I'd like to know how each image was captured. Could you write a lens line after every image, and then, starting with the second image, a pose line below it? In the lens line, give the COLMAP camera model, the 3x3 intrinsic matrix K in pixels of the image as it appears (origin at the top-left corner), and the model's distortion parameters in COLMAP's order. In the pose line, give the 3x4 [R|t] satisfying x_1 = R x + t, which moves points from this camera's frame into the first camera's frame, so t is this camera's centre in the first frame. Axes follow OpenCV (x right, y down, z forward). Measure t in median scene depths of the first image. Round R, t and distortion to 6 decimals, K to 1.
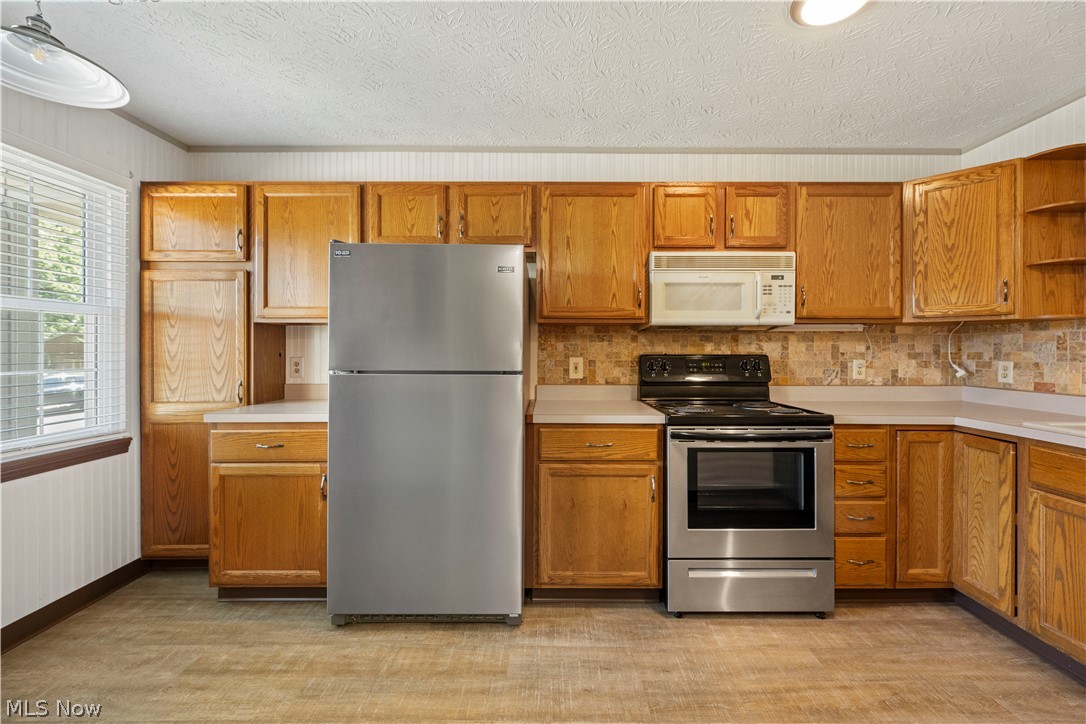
lens RADIAL K [[453.5, 0, 533.3], [0, 453.5, 344.7], [0, 0, 1]] dist [0.001200, -0.000252]
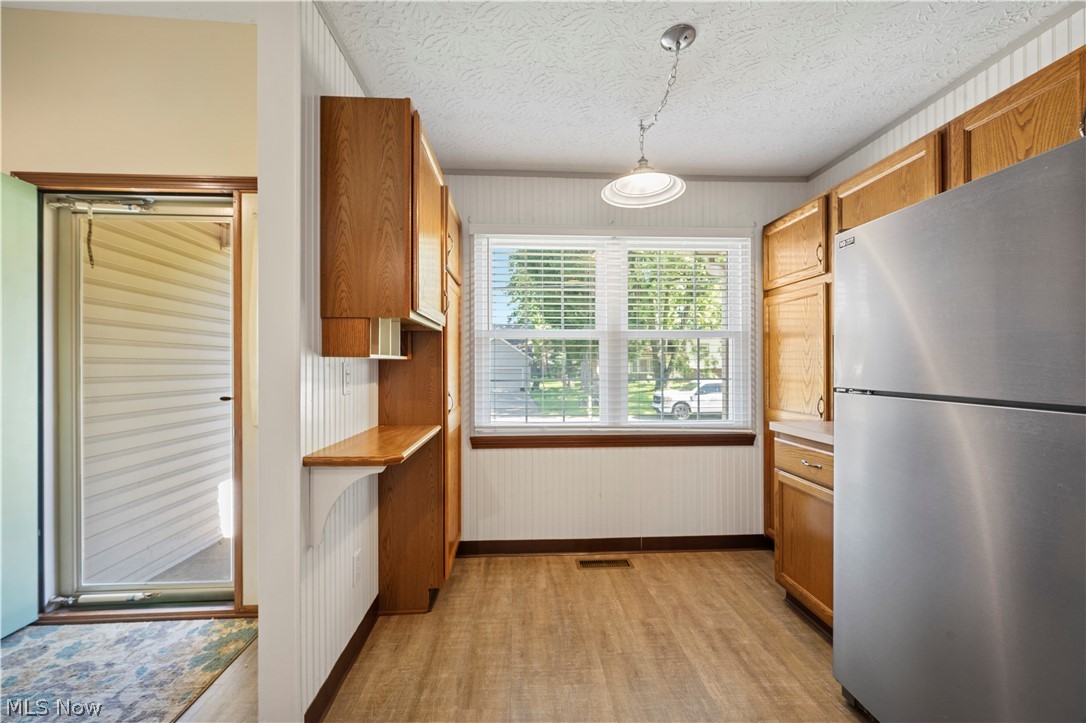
lens RADIAL K [[433.1, 0, 544.0], [0, 433.1, 360.7], [0, 0, 1]] dist [0.001332, -0.000232]
pose [[0.055880, -0.009653, -0.998391, 0.264935], [0.007502, 0.999929, -0.009248, 0.008712], [0.998409, -0.006973, 0.055948, 0.345636]]
